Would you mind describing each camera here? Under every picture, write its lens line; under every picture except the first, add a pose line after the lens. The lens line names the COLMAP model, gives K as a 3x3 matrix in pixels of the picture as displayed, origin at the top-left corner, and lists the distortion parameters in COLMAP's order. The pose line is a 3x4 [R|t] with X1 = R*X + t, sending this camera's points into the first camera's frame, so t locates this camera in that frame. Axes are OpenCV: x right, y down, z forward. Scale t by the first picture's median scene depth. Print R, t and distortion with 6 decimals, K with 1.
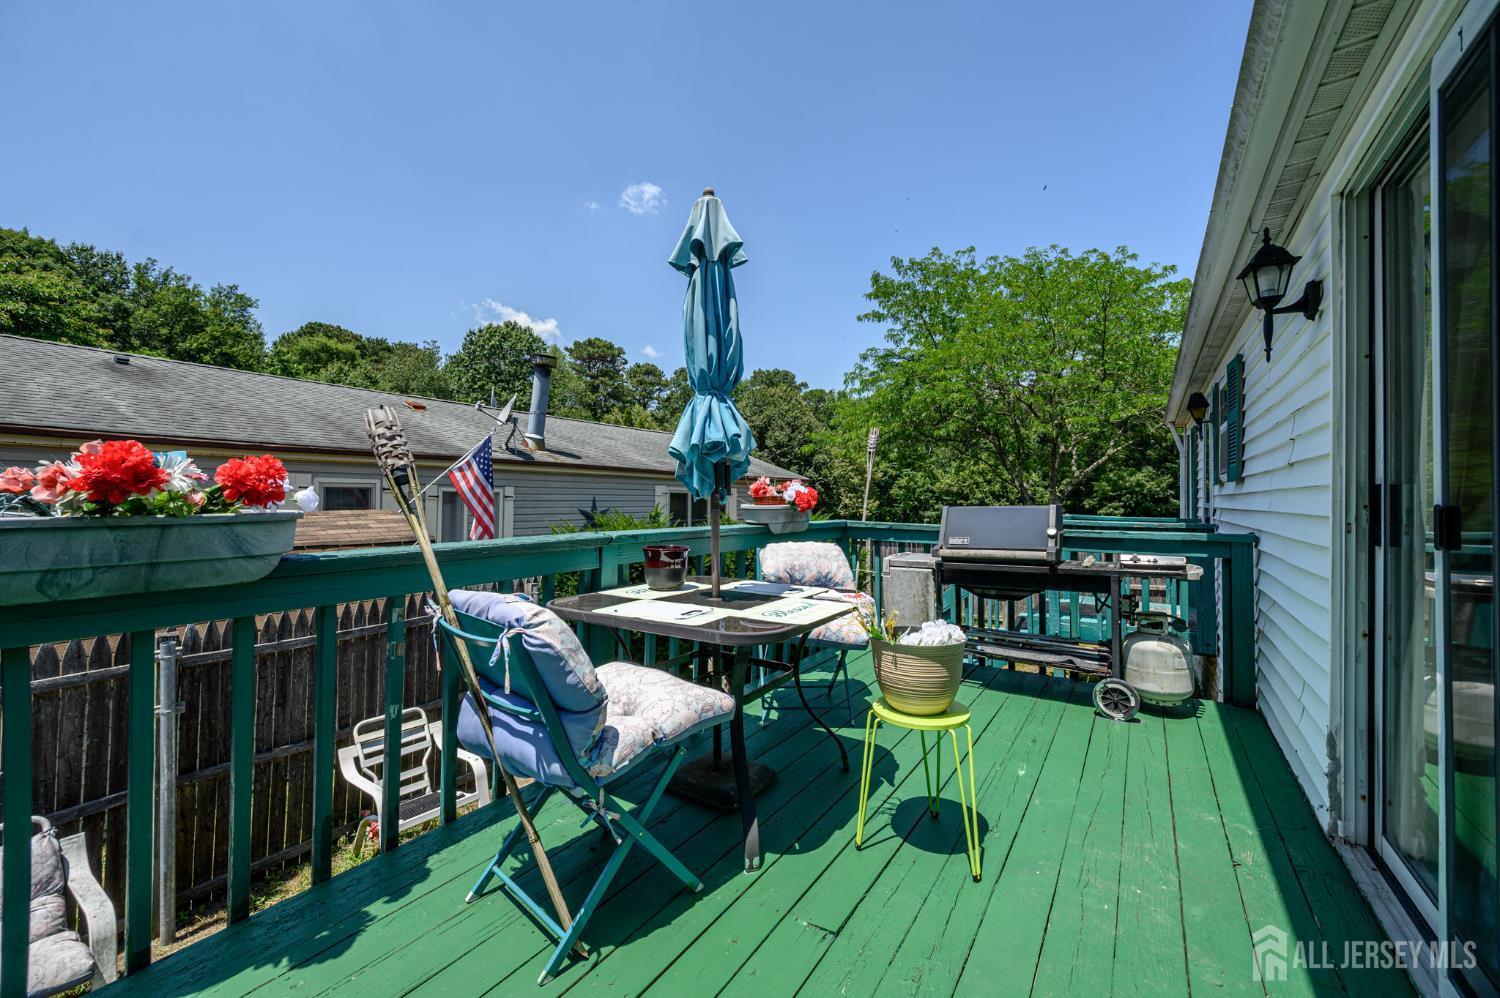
lens RADIAL K [[579.3, 0, 736.3], [0, 579.3, 490.6], [0, 0, 1]] dist [0.000547, 0.000021]
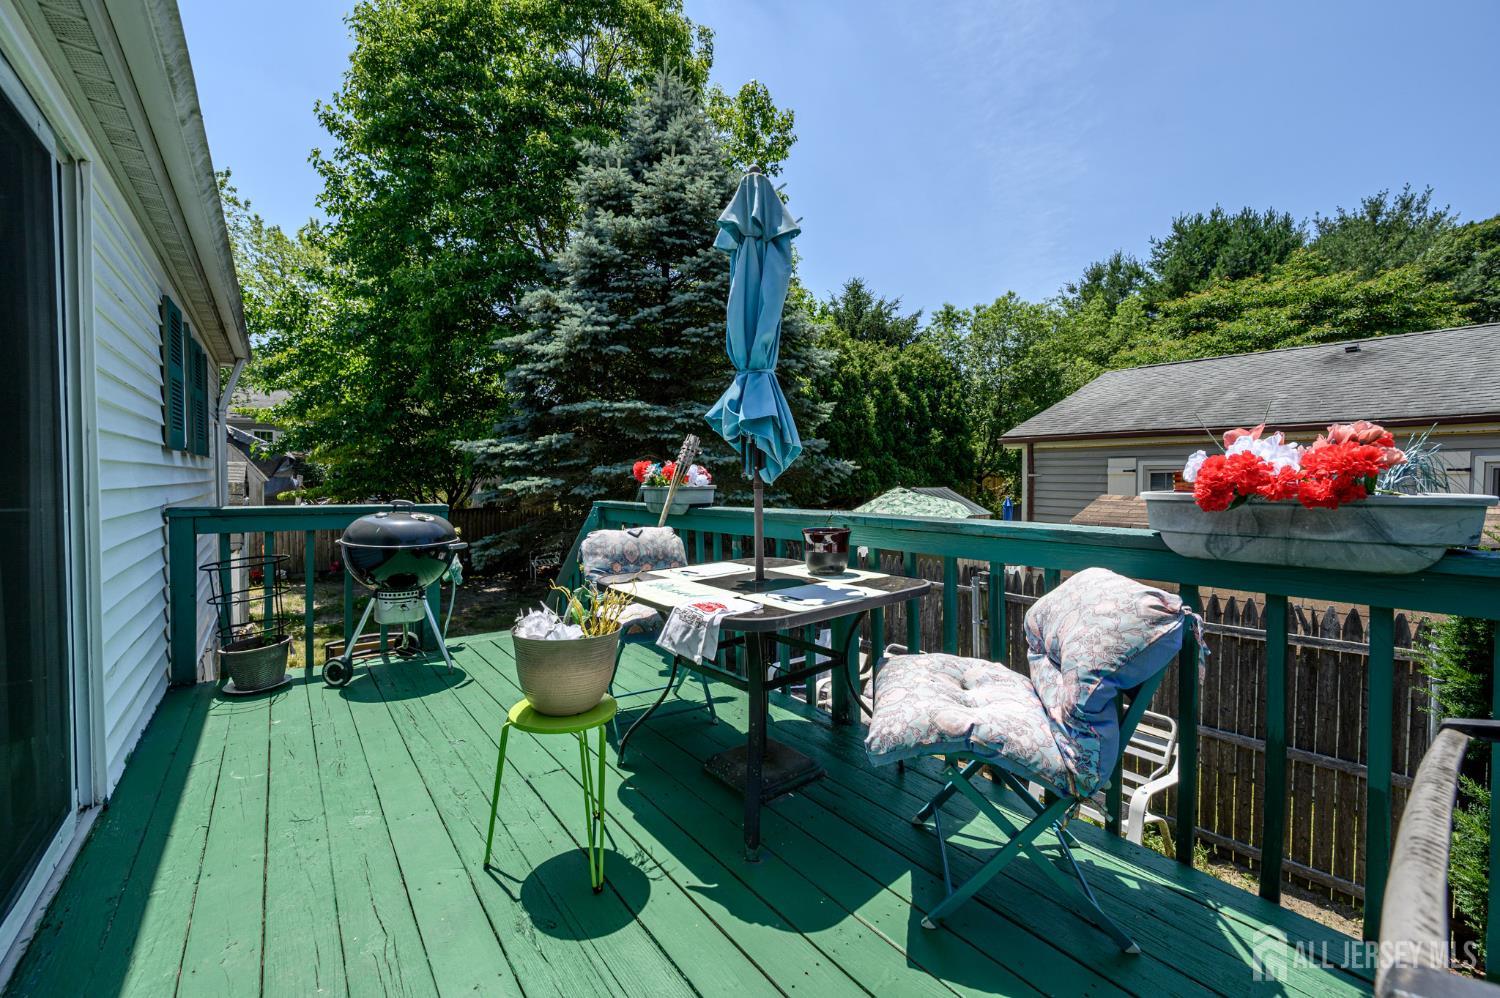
lens RADIAL K [[579.3, 0, 736.3], [0, 579.3, 490.6], [0, 0, 1]] dist [0.000547, 0.000021]
pose [[-0.269754, 0.030168, -0.962457, 0.742171], [0.006904, 0.999544, 0.029395, 0.007238], [0.962905, 0.001285, -0.269839, 1.007836]]
